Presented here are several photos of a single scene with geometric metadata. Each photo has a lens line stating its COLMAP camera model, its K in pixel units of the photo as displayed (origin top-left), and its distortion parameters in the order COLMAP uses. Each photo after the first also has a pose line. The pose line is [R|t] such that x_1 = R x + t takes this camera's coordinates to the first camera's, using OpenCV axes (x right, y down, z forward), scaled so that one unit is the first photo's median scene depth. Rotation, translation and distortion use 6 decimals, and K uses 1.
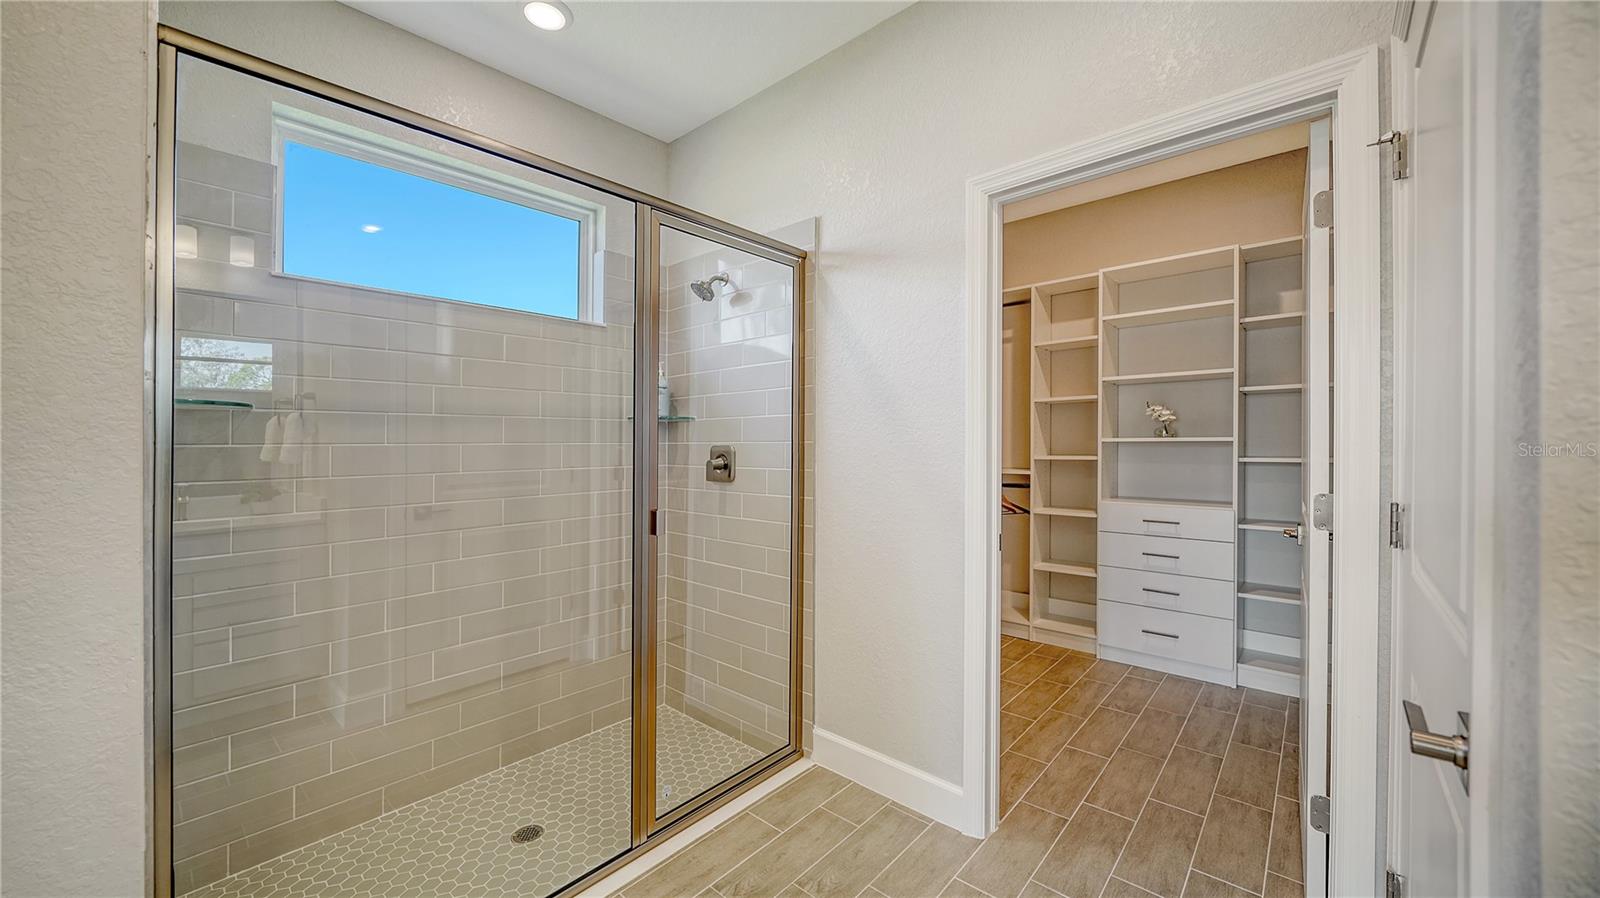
lens RADIAL K [[591.3, 0, 790.4], [0, 591.3, 436.7], [0, 0, 1]] dist [-0.011505, 0.000481]
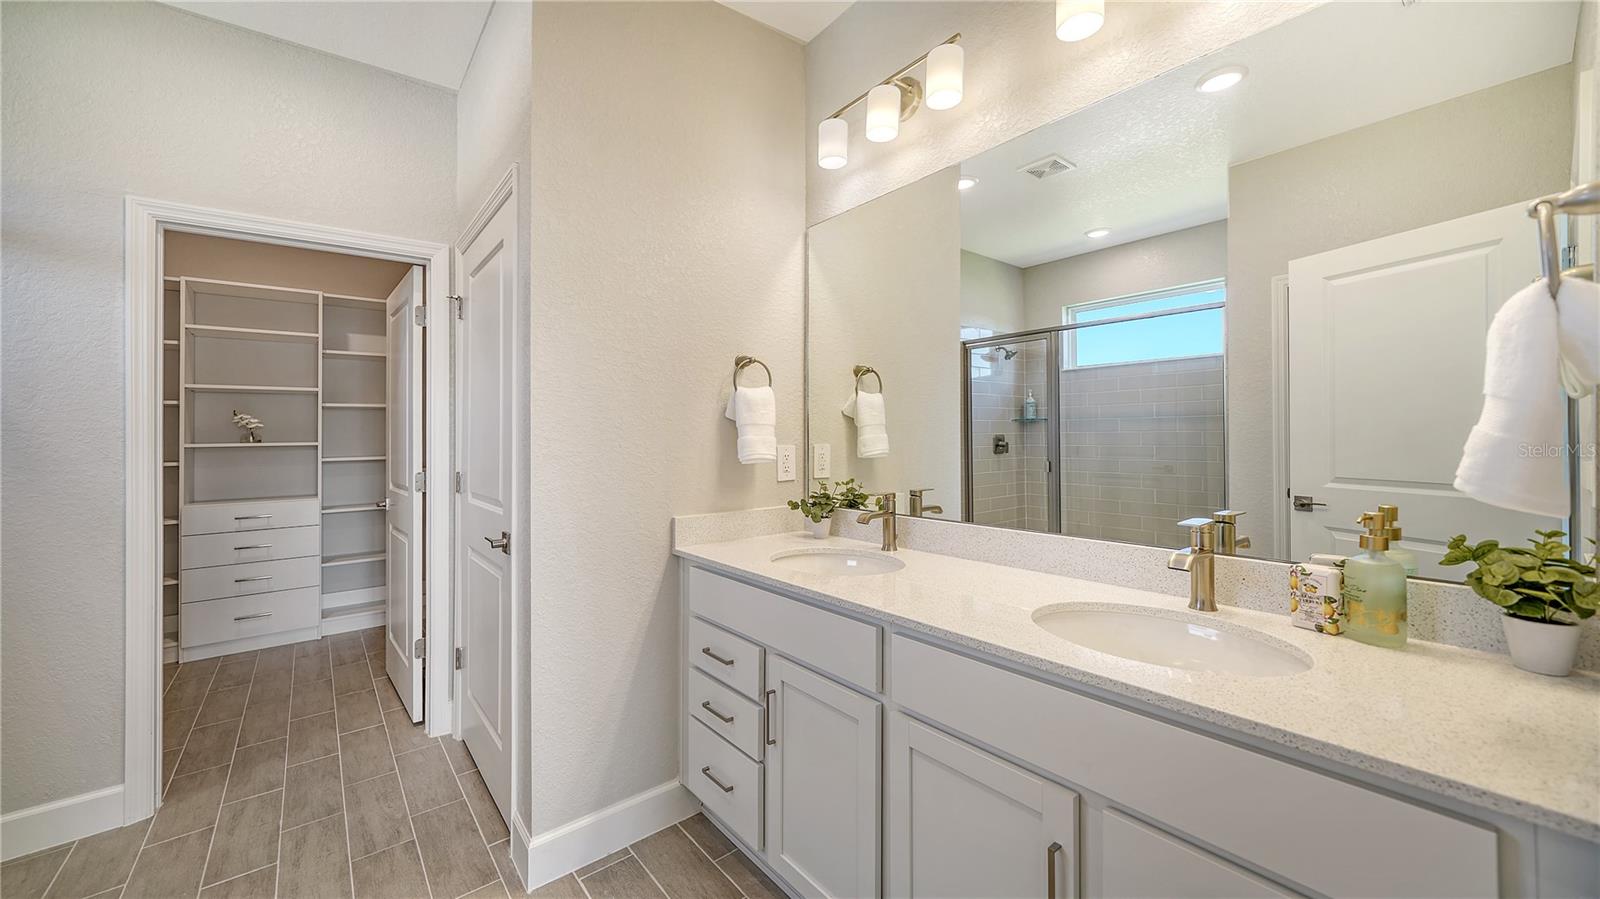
lens RADIAL K [[591.3, 0, 790.4], [0, 591.3, 437.2], [0, 0, 1]] dist [-0.011505, 0.000481]
pose [[0.147555, 0.007797, 0.989023, -0.387031], [0.002826, 0.999962, -0.008305, 0.003398], [-0.989050, 0.004021, 0.147528, -0.217950]]
